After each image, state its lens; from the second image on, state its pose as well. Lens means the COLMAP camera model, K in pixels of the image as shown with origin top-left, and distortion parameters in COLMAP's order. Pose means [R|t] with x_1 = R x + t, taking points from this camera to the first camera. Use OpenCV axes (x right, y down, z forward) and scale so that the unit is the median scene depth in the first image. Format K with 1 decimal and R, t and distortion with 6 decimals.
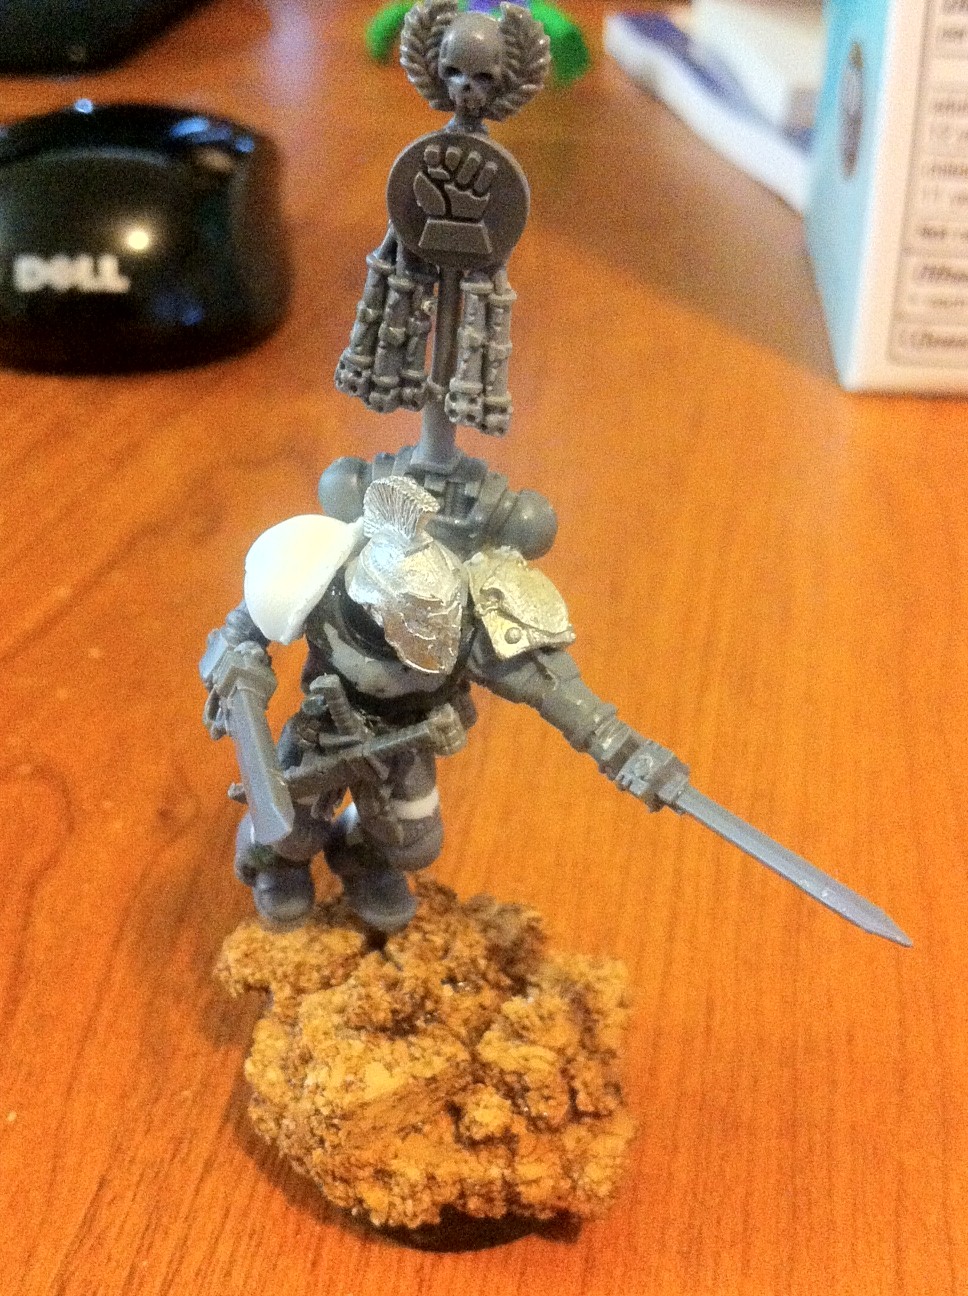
lens RADIAL K [[1632.8, 0, 482.0], [0, 1632.8, 649.3], [0, 0, 1]] dist [-0.028387, -0.056537]
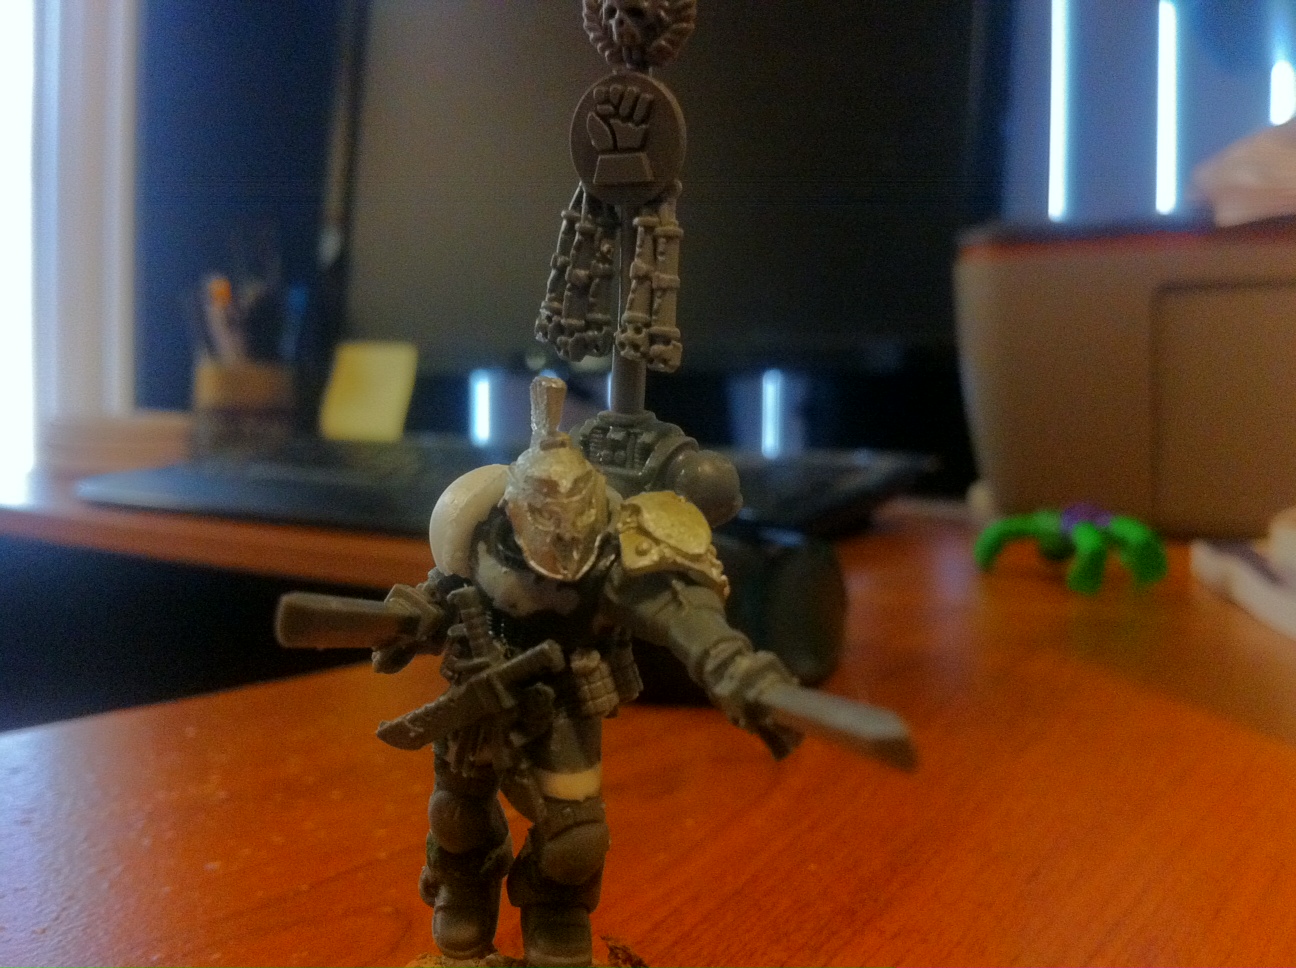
lens RADIAL K [[1314.8, 0, 648.0], [0, 1314.8, 484.0], [0, 0, 1]] dist [0.082421, -0.402022]
pose [[0.916235, -0.004742, -0.400614, 0.340164], [-0.204174, 0.854814, -0.477081, 0.335417], [0.344713, 0.518914, 0.782242, 0.397247]]
